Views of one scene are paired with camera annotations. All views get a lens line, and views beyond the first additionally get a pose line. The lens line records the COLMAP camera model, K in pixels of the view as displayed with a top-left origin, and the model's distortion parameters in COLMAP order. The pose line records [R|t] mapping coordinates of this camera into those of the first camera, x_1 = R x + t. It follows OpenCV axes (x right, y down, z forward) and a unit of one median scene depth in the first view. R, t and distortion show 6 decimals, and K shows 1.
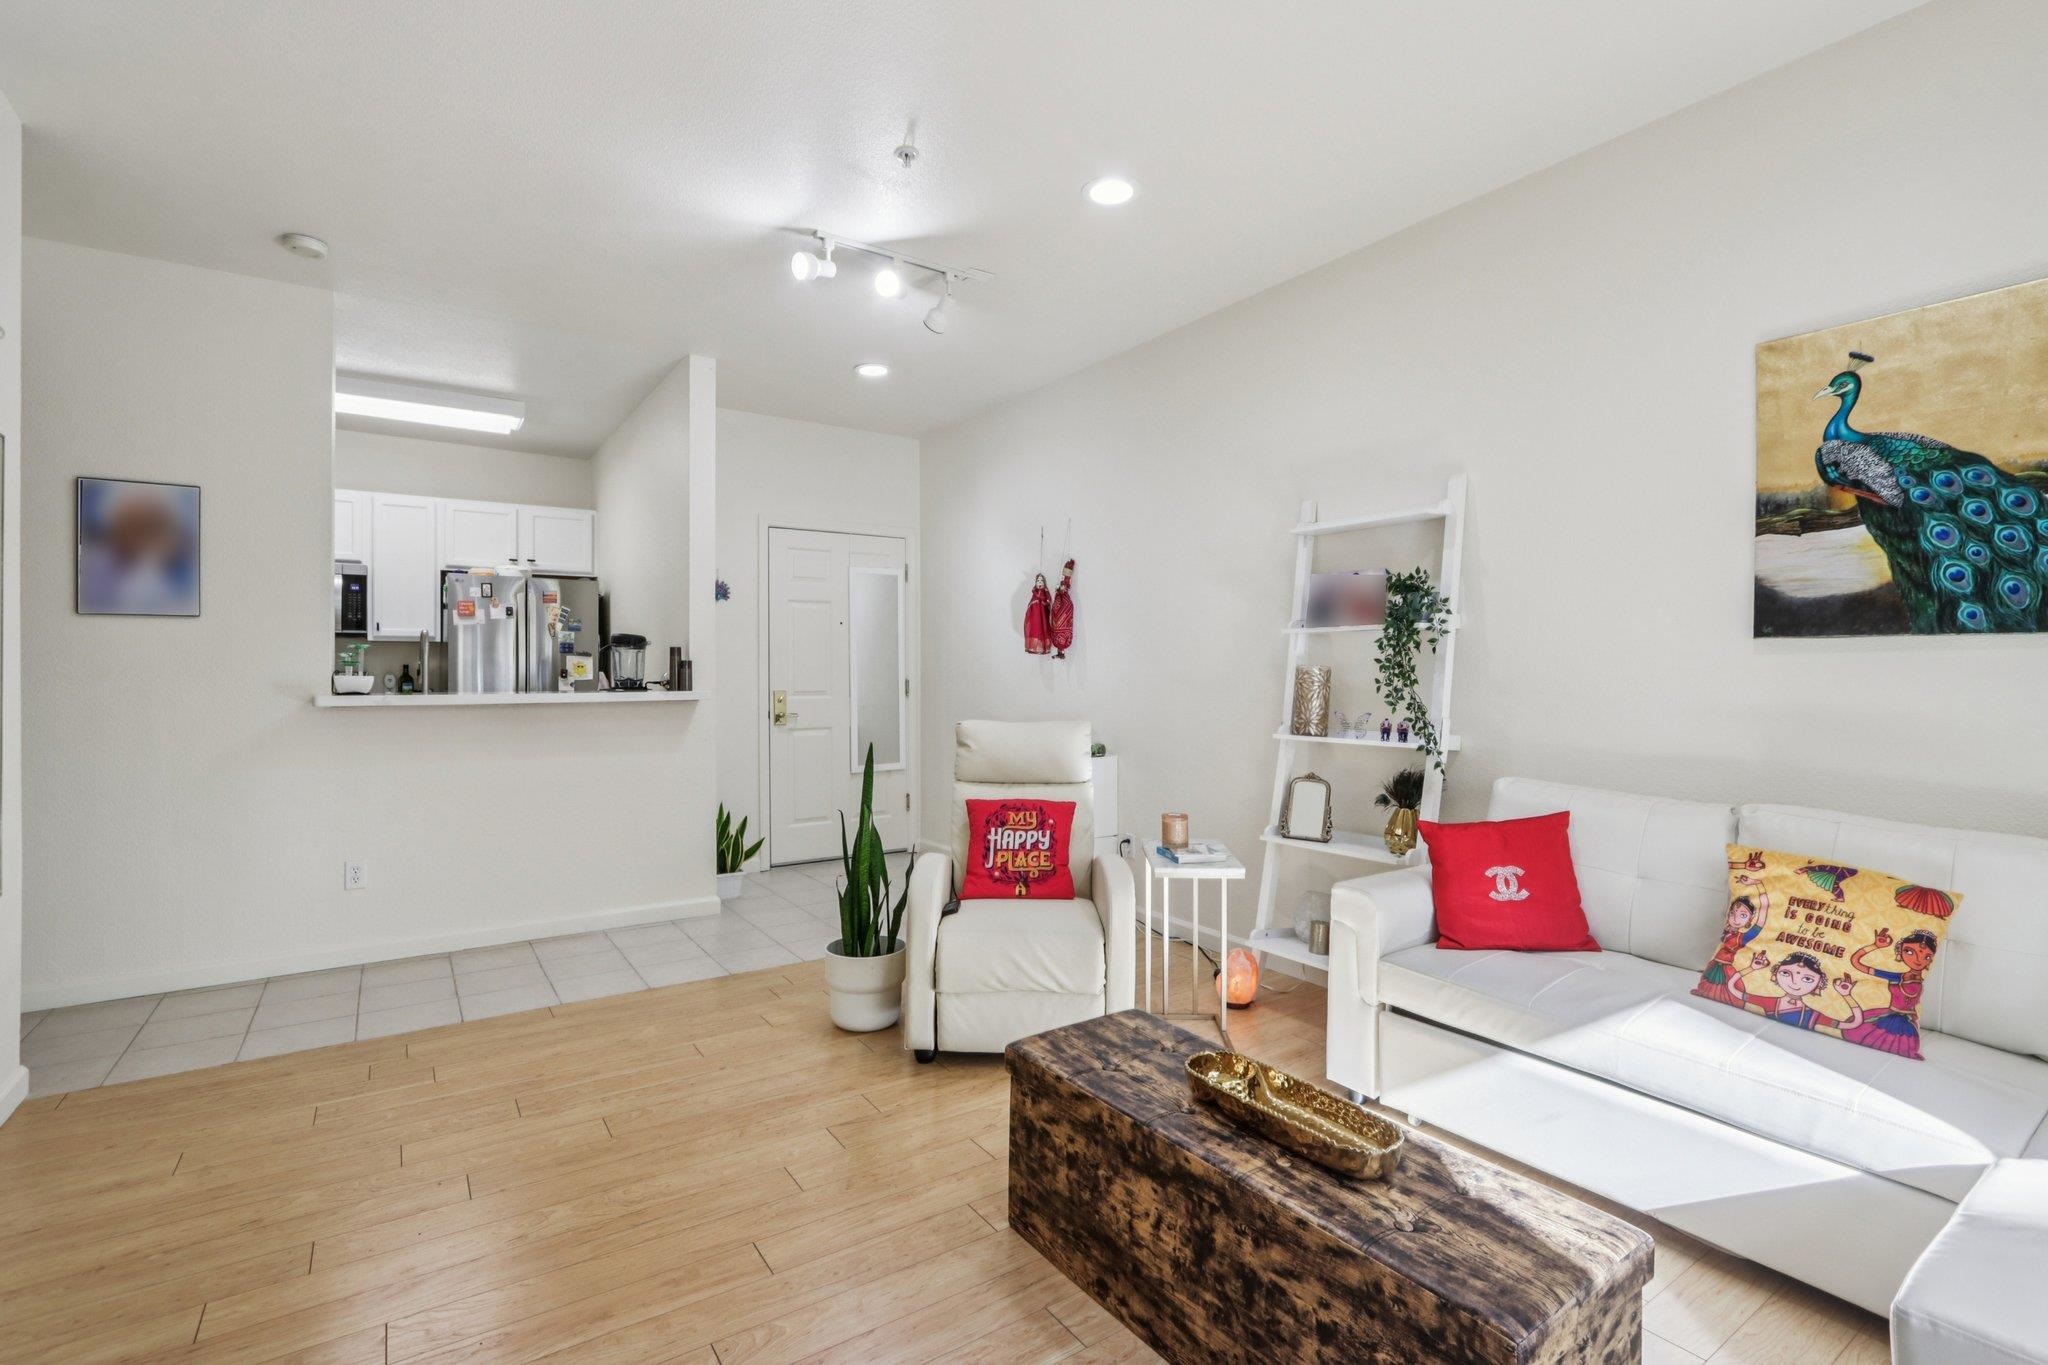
lens RADIAL K [[946.7, 0, 1057.6], [0, 946.7, 674.6], [0, 0, 1]] dist [-0.018817, 0.004051]
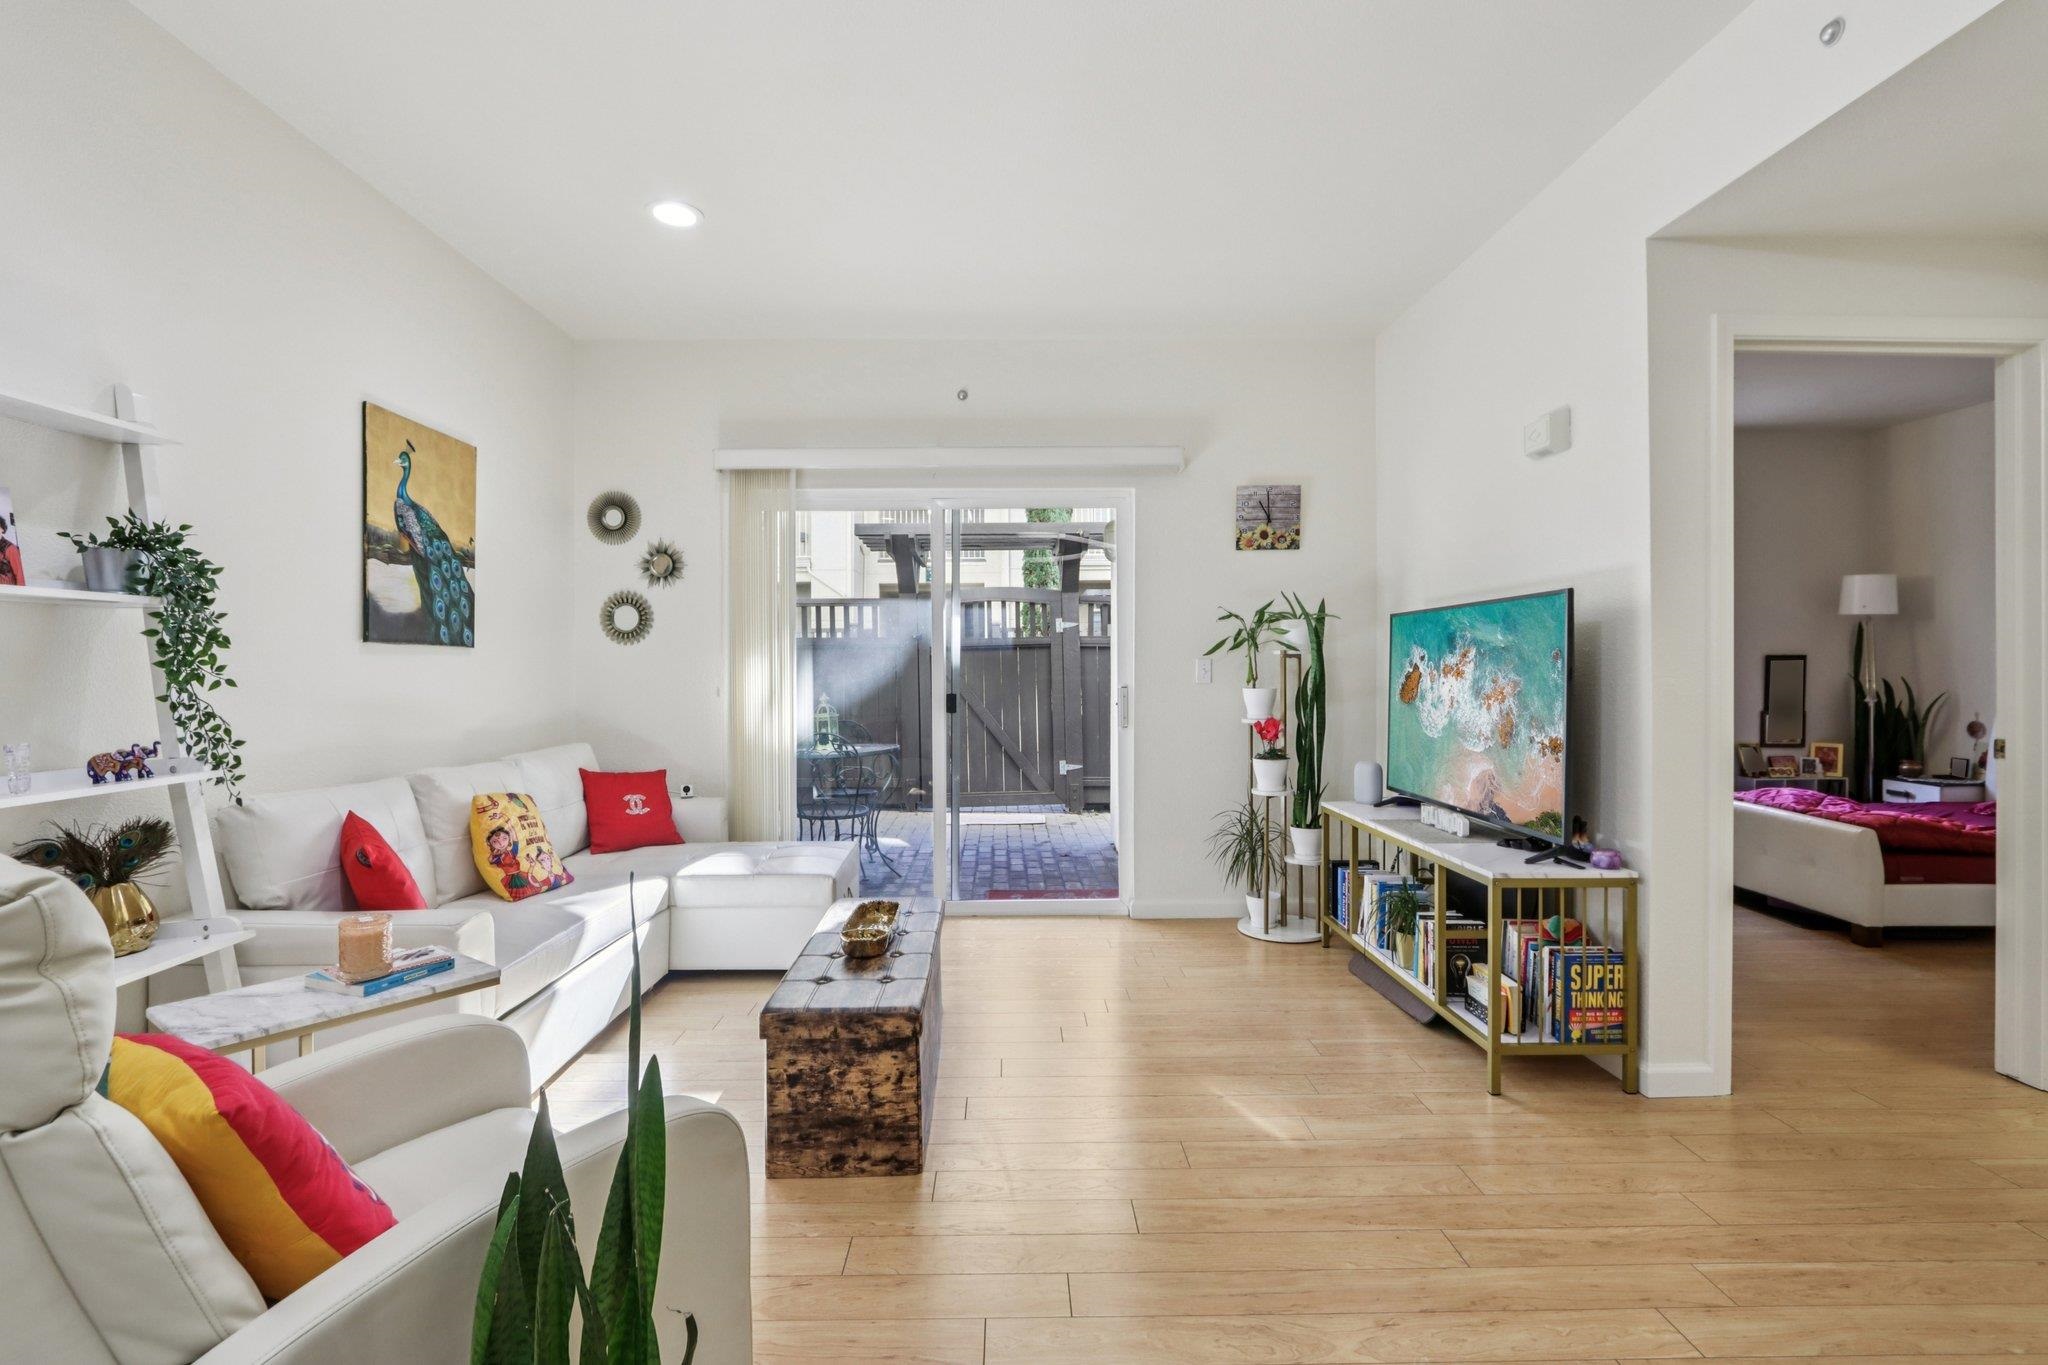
lens RADIAL K [[946.7, 0, 995.1], [0, 946.7, 665.7], [0, 0, 1]] dist [-0.018817, 0.004051]
pose [[-0.804088, 0.006763, 0.594472, -0.481880], [0.008546, 0.999963, 0.000184, -0.001133], [-0.594449, 0.005228, -0.804116, 1.137920]]
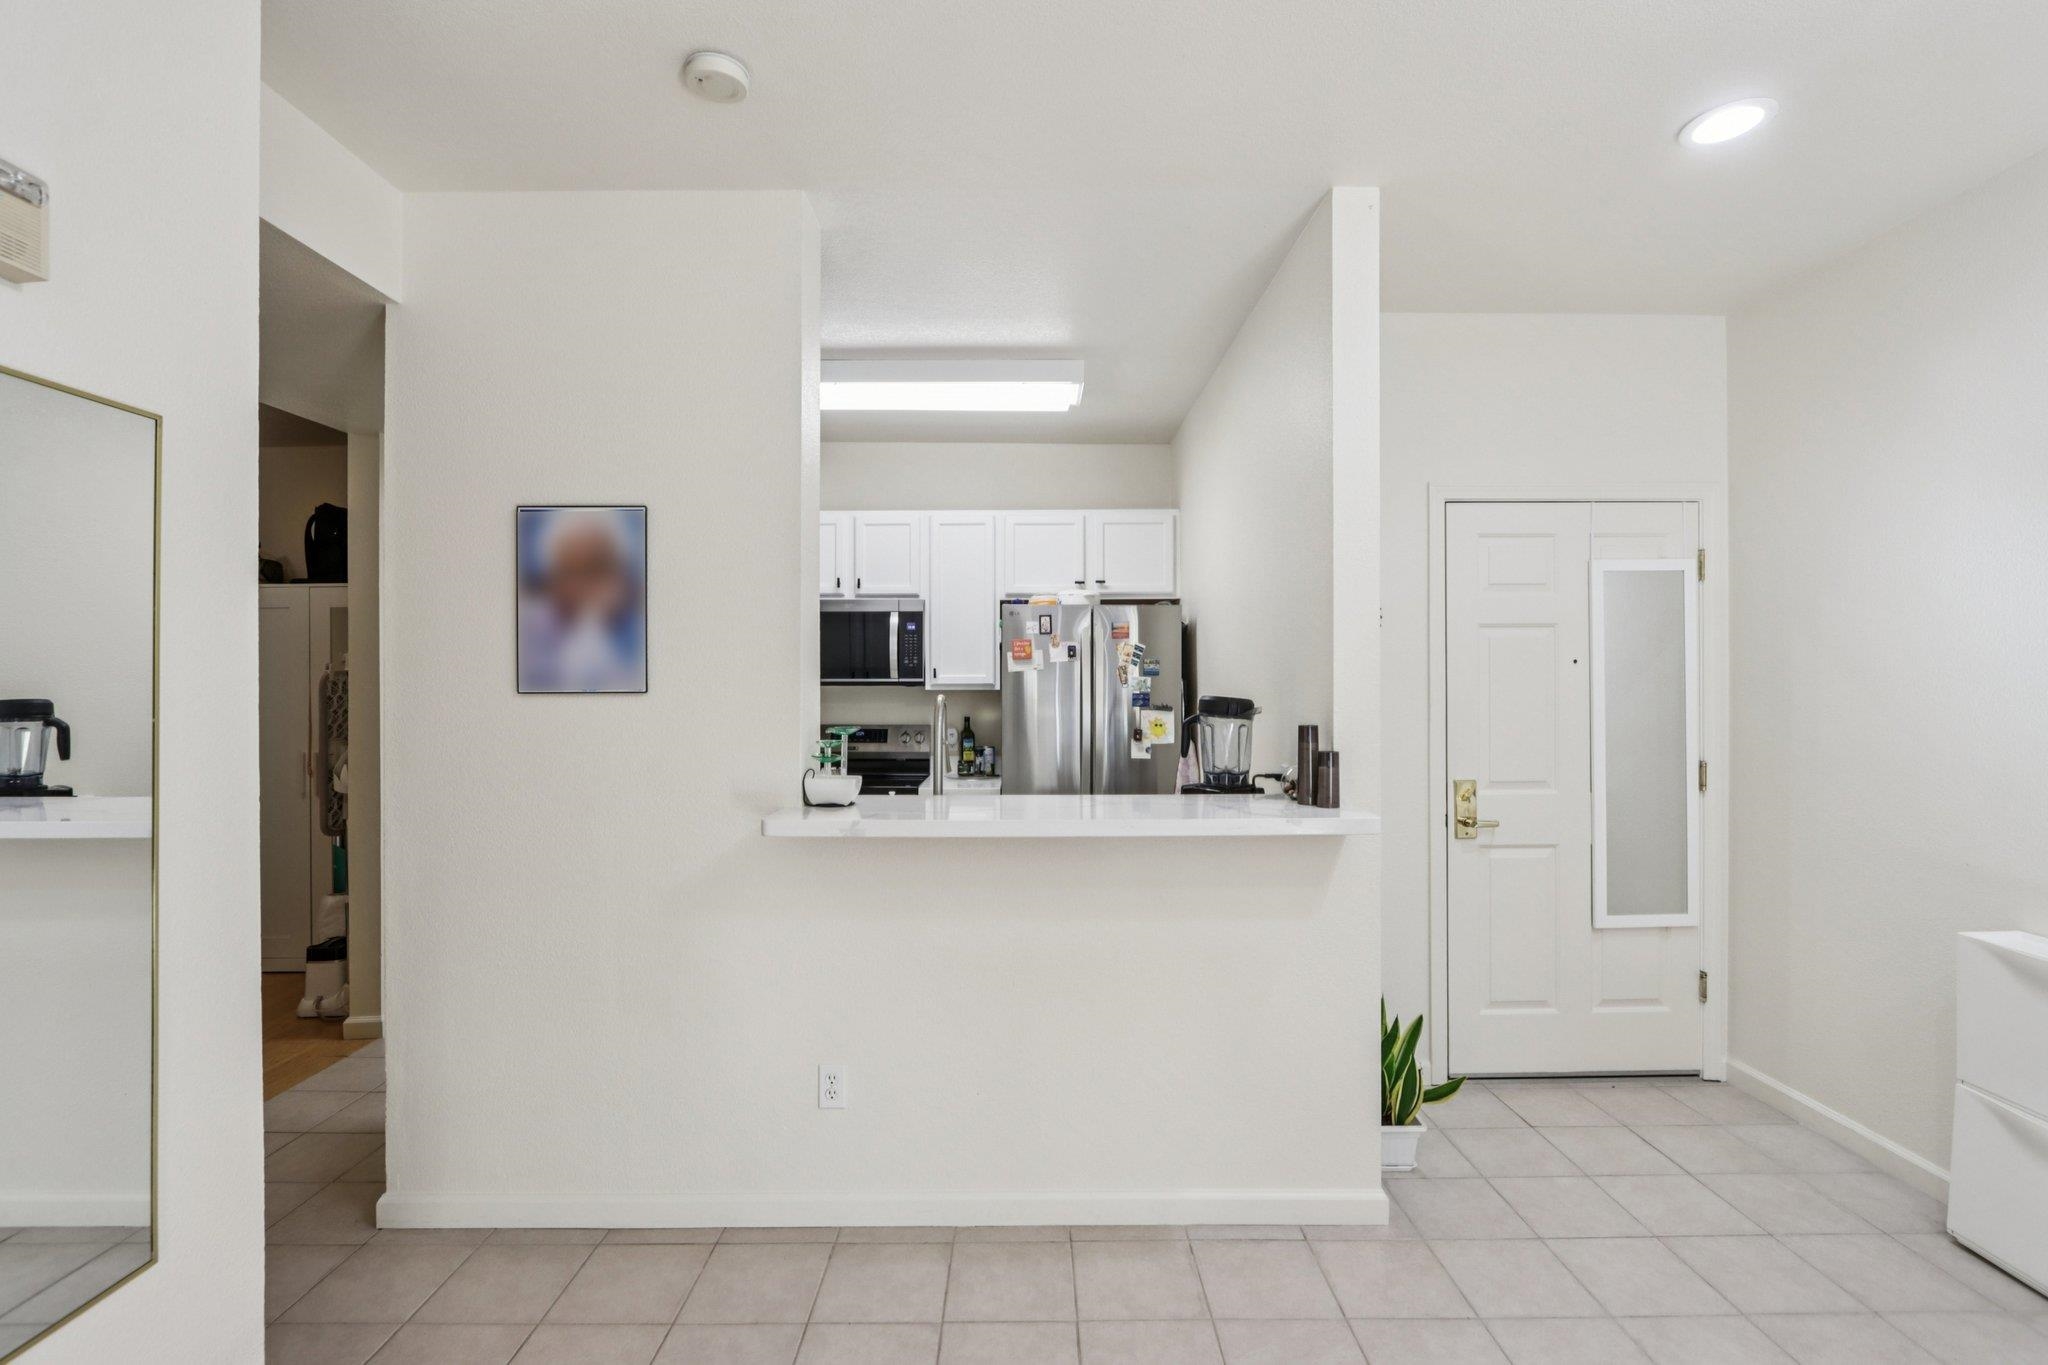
lens RADIAL K [[946.7, 0, 1013.6], [0, 946.7, 666.2], [0, 0, 1]] dist [-0.018817, 0.004051]
pose [[0.806325, -0.006179, -0.591441, -0.298432], [-0.003263, 0.999884, -0.014895, -0.075341], [0.591464, 0.013940, 0.806211, 0.623024]]
